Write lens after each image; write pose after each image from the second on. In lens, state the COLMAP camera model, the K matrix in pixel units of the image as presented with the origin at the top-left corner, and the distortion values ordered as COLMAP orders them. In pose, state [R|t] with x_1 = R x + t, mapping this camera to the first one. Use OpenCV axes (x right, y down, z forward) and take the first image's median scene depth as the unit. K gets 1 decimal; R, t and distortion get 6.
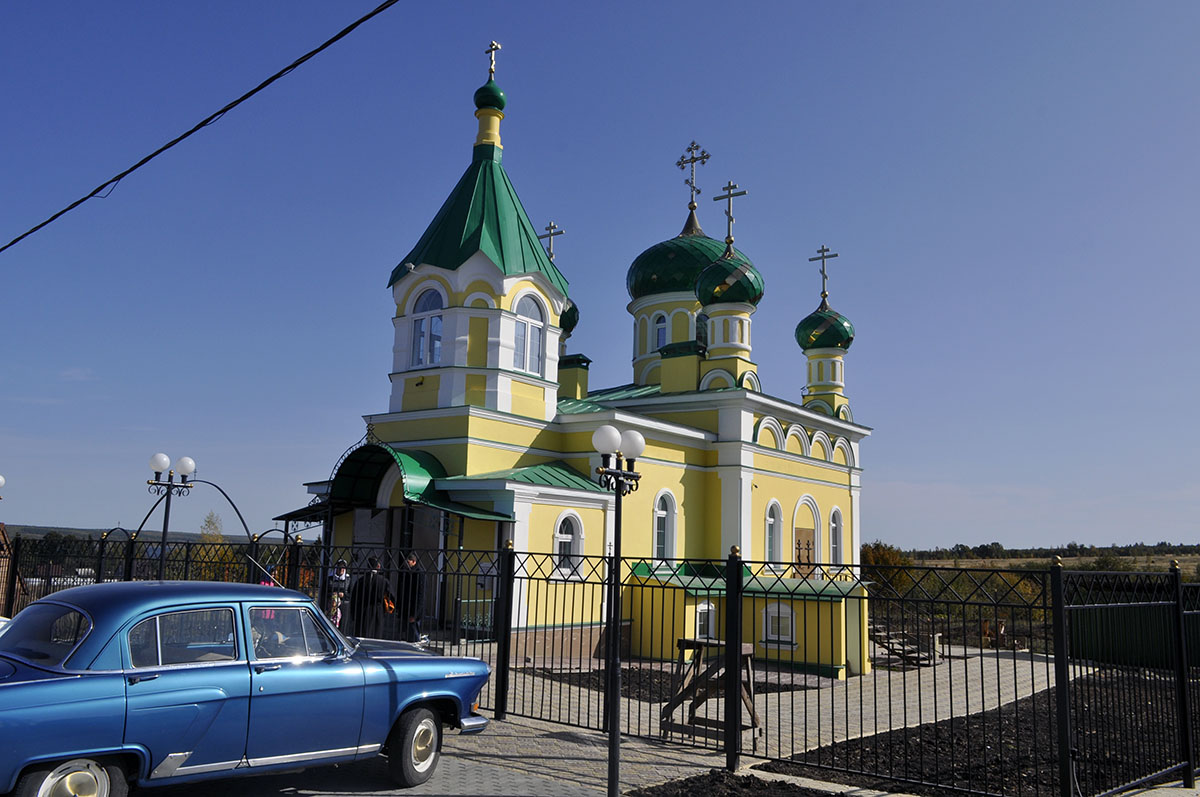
lens RADIAL K [[940.6, 0, 599.1], [0, 940.6, 395.6], [0, 0, 1]] dist [-0.011747, 0.008202]
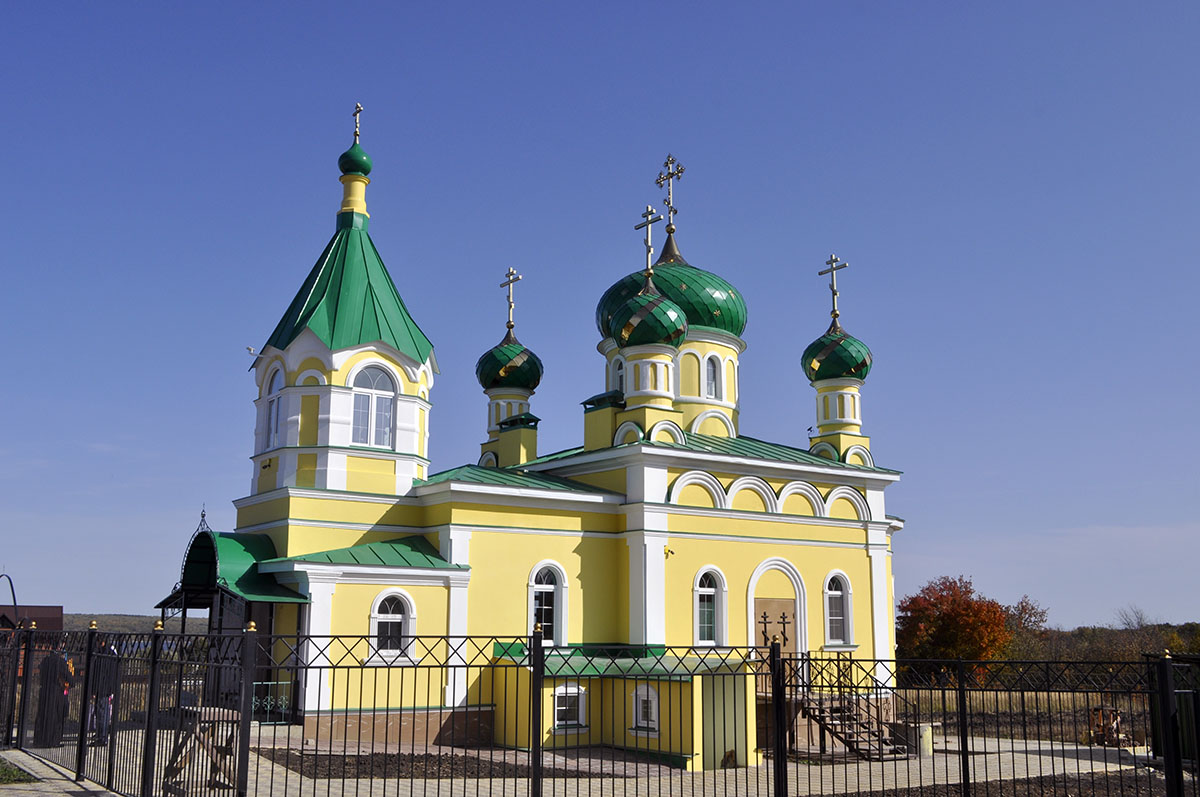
lens RADIAL K [[1194.7, 0, 598.1], [0, 1194.7, 394.0], [0, 0, 1]] dist [-0.012699, -0.006932]
pose [[0.950611, -0.084276, -0.298724, 0.500136], [0.072911, 0.996134, -0.049011, -0.001146], [0.301699, 0.024810, 0.953080, -0.095031]]
